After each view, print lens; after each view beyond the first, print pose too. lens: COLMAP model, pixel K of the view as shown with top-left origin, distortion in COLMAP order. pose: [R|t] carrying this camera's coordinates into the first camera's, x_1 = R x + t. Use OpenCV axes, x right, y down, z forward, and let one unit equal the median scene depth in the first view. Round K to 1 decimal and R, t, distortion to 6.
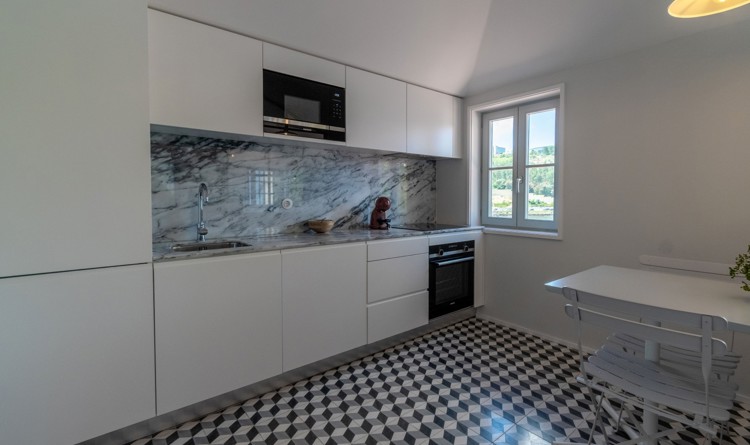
lens RADIAL K [[341.5, 0, 379.9], [0, 341.5, 206.9], [0, 0, 1]] dist [0.002461, -0.002465]
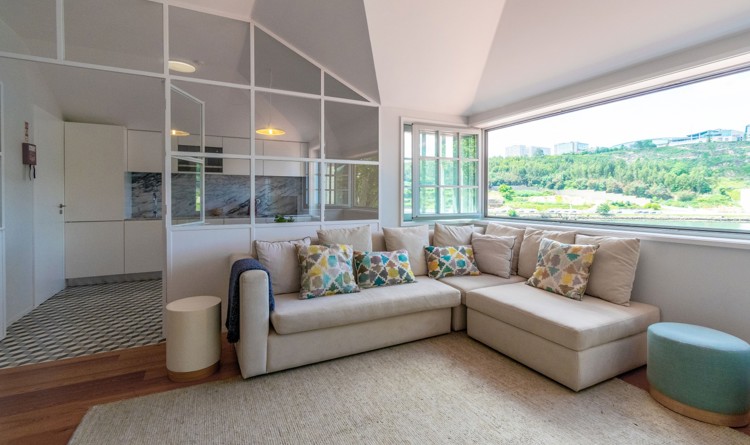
lens RADIAL K [[341.5, 0, 377.2], [0, 341.5, 200.4], [0, 0, 1]] dist [0.002461, -0.002465]
pose [[0.973452, 0.002669, -0.228876, 1.131572], [-0.007552, 0.999762, -0.020464, 0.016837], [0.228767, 0.021649, 0.973241, -0.721762]]
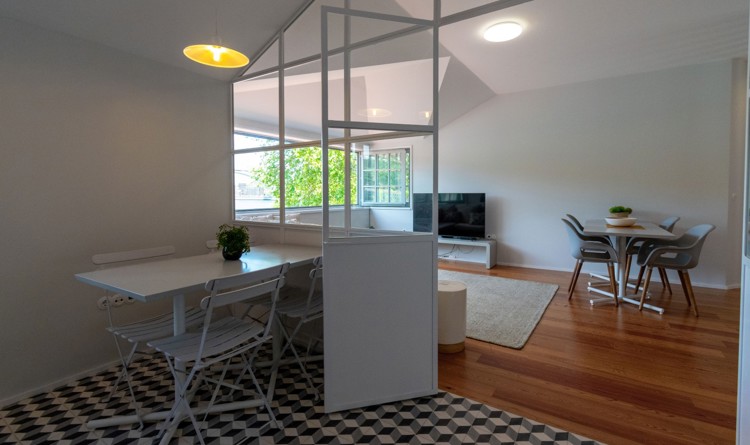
lens RADIAL K [[341.5, 0, 394.3], [0, 341.5, 201.3], [0, 0, 1]] dist [0.002461, -0.002465]
pose [[-0.326300, -0.014158, 0.945160, -0.253030], [0.025320, 0.999398, 0.023712, 0.000695], [-0.944927, 0.031668, -0.325745, 0.358461]]
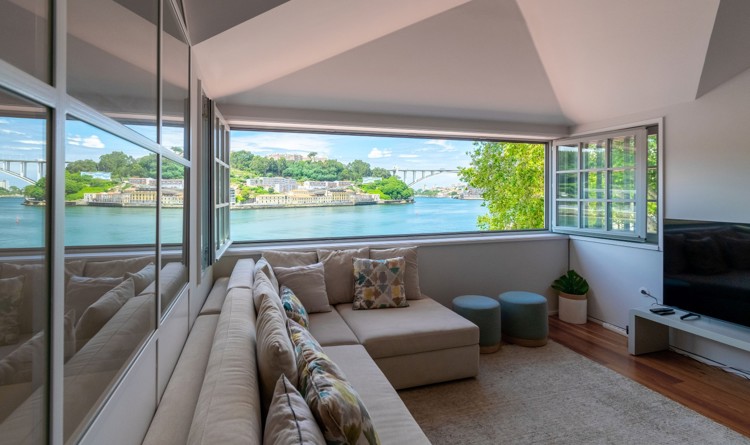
lens RADIAL K [[341.5, 0, 349.1], [0, 341.5, 197.1], [0, 0, 1]] dist [0.002461, -0.002465]
pose [[0.402800, -0.007680, 0.915256, 0.423364], [0.027024, 0.999629, -0.003505, -0.078240], [-0.914889, 0.026146, 0.402858, 0.003055]]
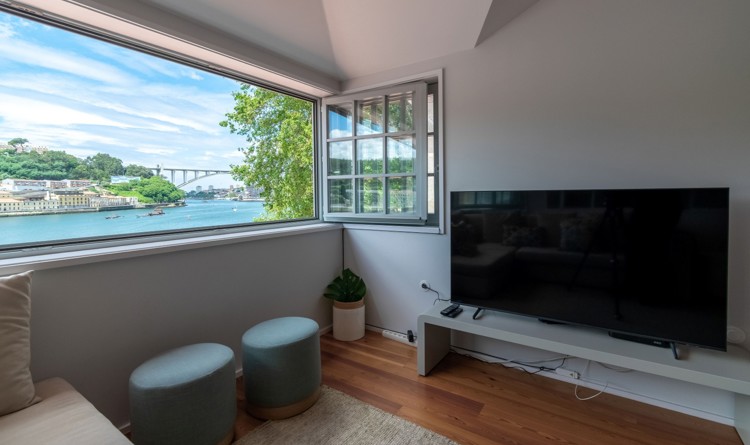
lens RADIAL K [[341.5, 0, 376.6], [0, 341.5, 203.6], [0, 0, 1]] dist [0.002461, -0.002465]
pose [[-0.275257, -0.019191, 0.961179, 0.990083], [0.037787, 0.998812, 0.030763, 0.001678], [-0.960628, 0.044788, -0.274205, -0.061141]]
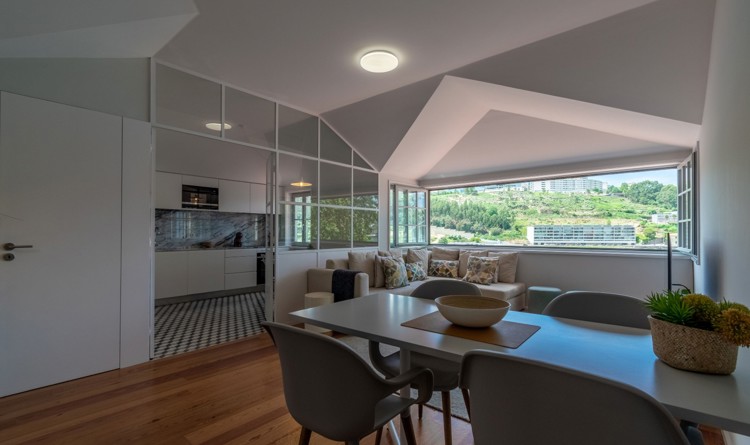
lens RADIAL K [[341.5, 0, 381.9], [0, 341.5, 227.6], [0, 0, 1]] dist [0.002461, -0.002465]
pose [[0.982798, 0.006677, 0.184563, 0.517494], [0.001169, 0.999101, -0.042369, 0.037068], [-0.184680, 0.041856, 0.981907, -1.397203]]
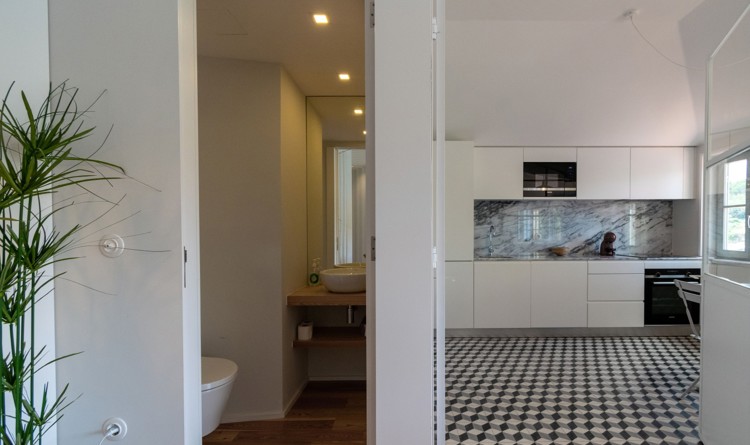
lens RADIAL K [[348.4, 0, 415.1], [0, 348.4, 240.4], [0, 0, 1]] dist [0.005436, 0.000992]
pose [[0.791349, 0.011796, -0.611251, 0.246392], [-0.014520, 0.999894, 0.000498, 0.014309], [0.611192, 0.008481, 0.791437, -0.591312]]
